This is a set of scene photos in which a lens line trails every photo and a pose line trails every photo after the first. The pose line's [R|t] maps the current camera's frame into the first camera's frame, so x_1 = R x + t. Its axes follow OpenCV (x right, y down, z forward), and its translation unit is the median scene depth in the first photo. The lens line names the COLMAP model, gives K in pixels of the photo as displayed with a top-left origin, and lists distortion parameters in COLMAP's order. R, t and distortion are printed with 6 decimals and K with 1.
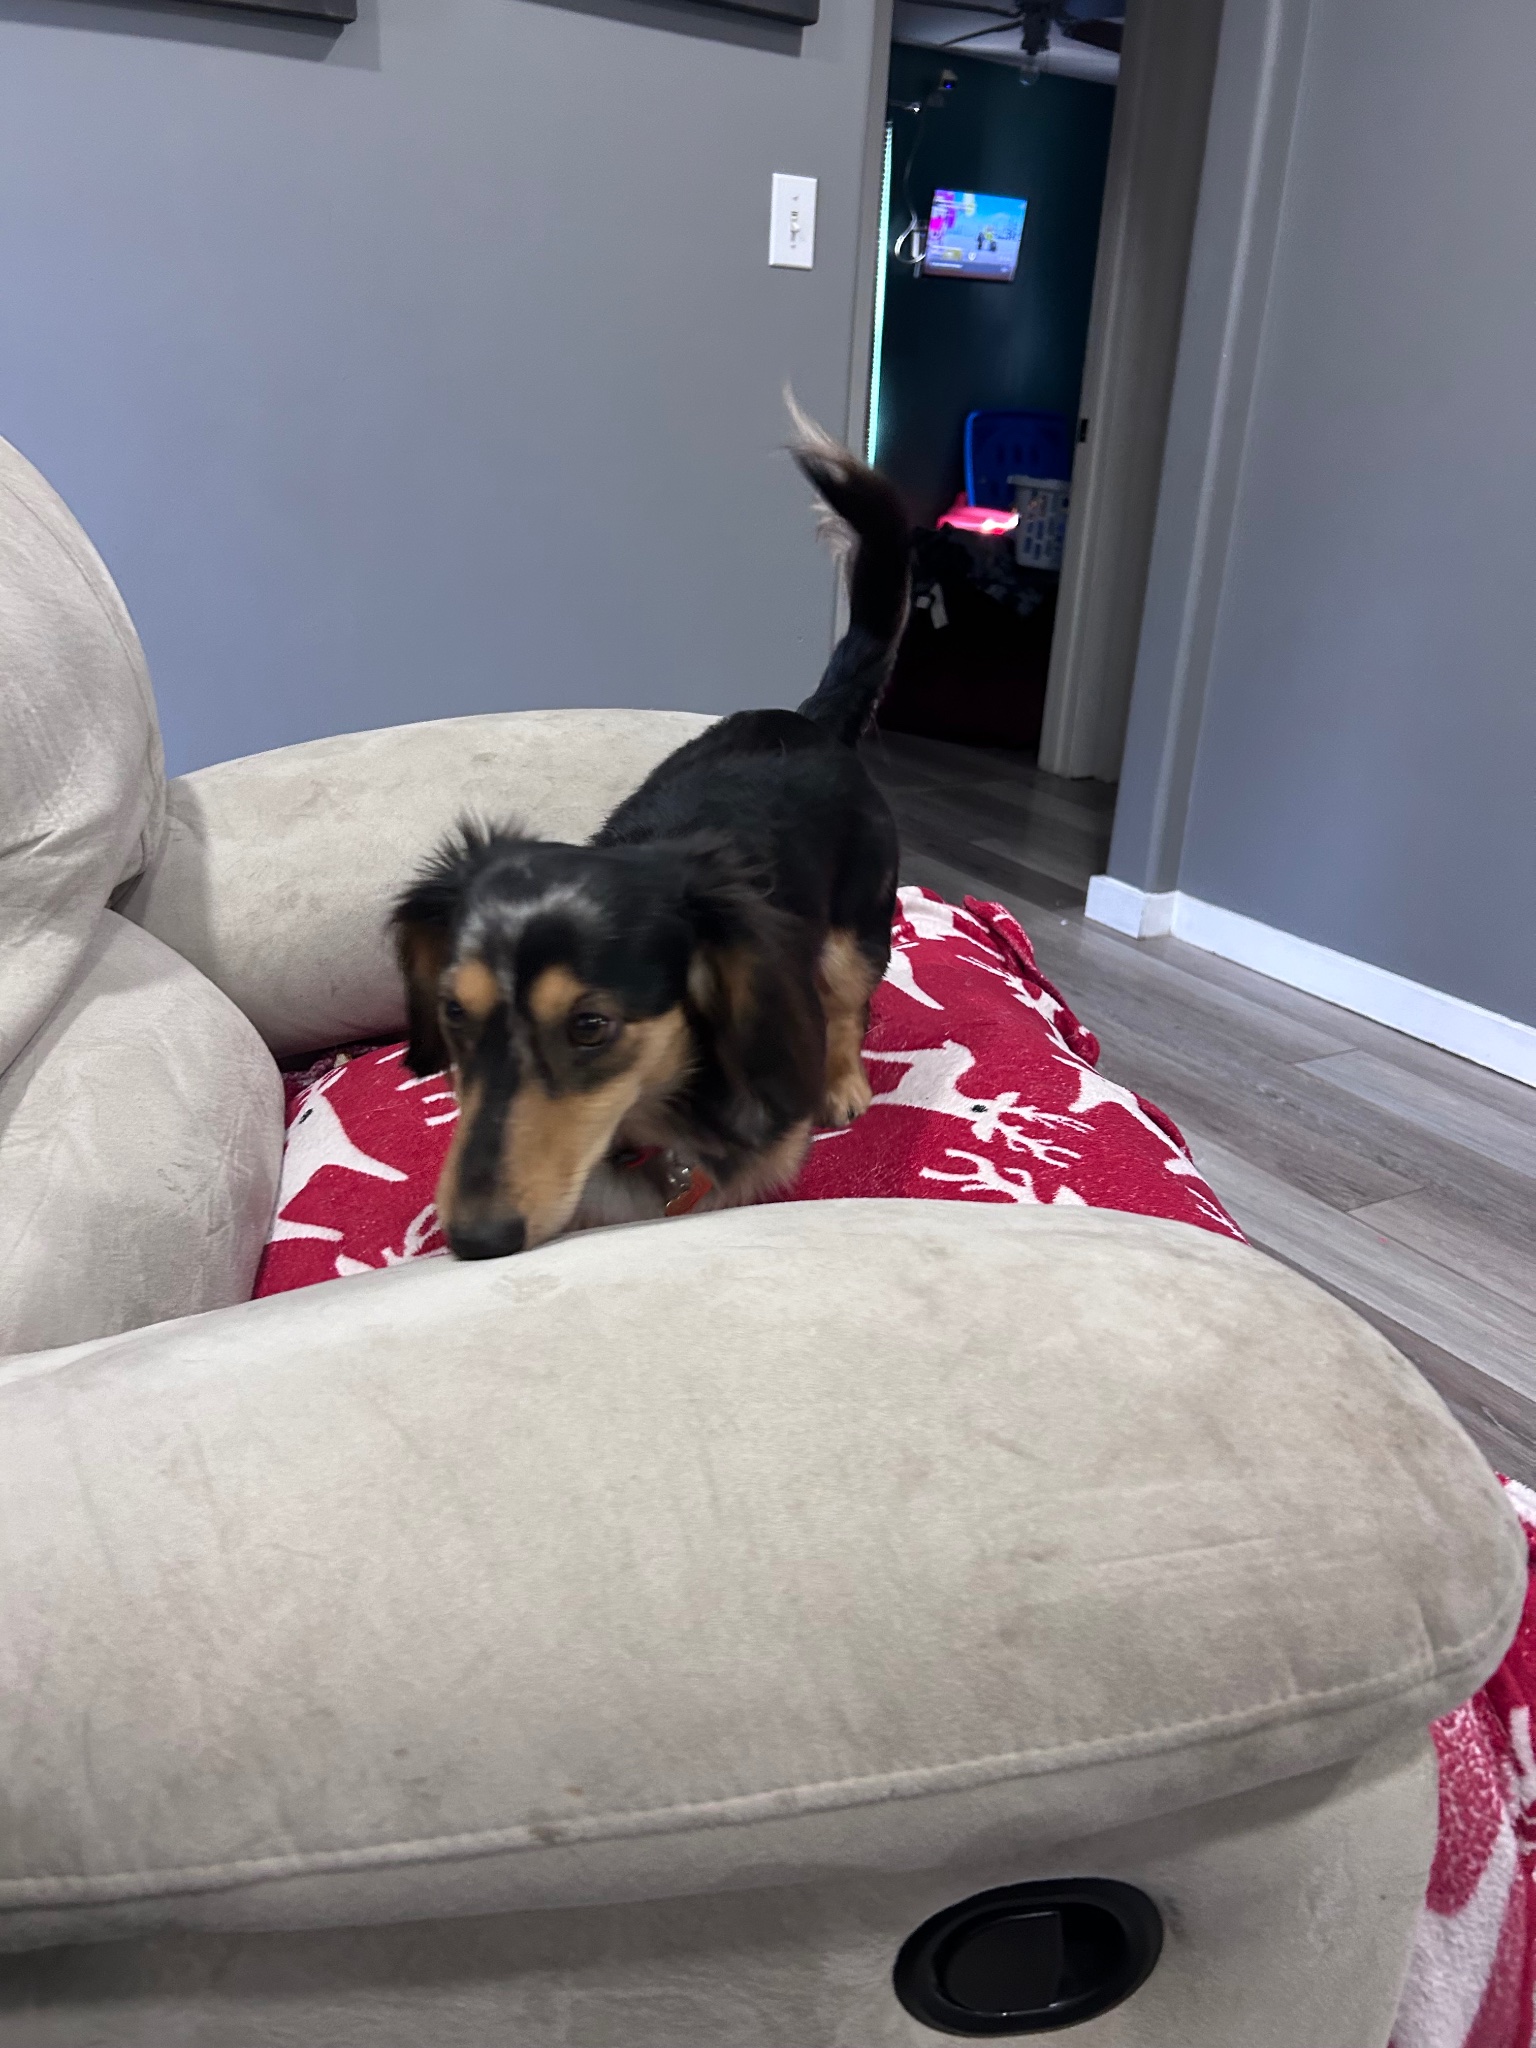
lens RADIAL K [[1591.4, 0, 768.0], [0, 1591.4, 1024.0], [0, 0, 1]] dist [-0.005508, -0.001873]
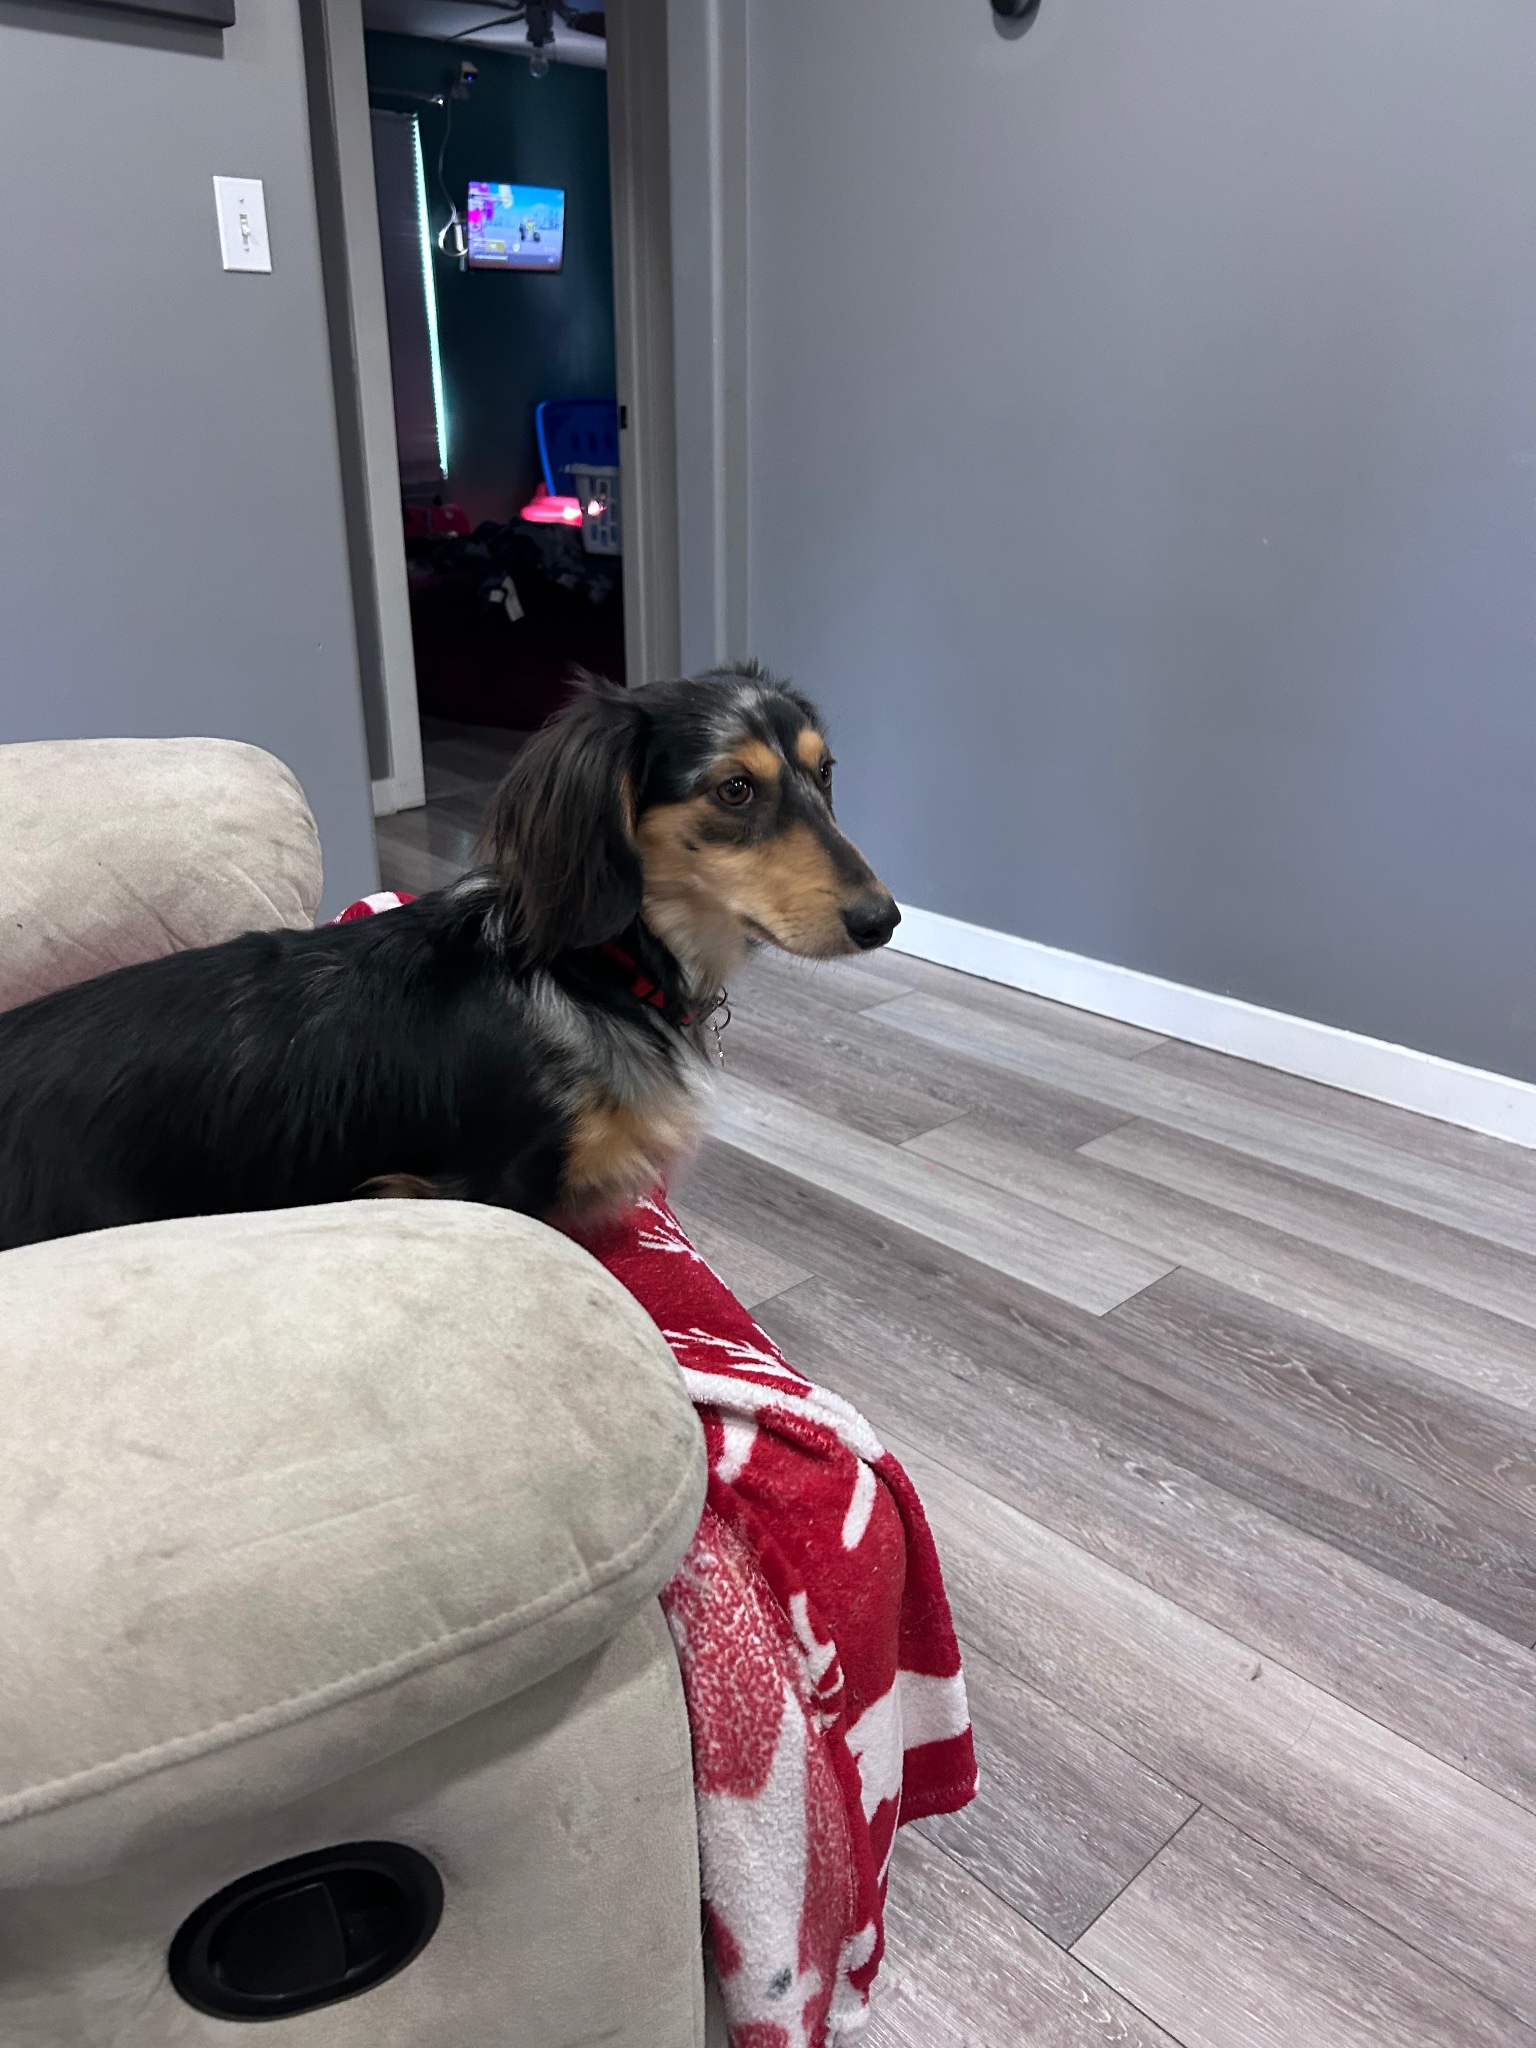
lens RADIAL K [[1581.7, 0, 768.0], [0, 1581.7, 1024.0], [0, 0, 1]] dist [-0.009374, -0.000946]
pose [[0.971987, -0.126646, 0.197993, 0.331234], [0.124867, 0.991941, 0.021495, 0.016612], [-0.199120, 0.003830, 0.979968, -0.072505]]
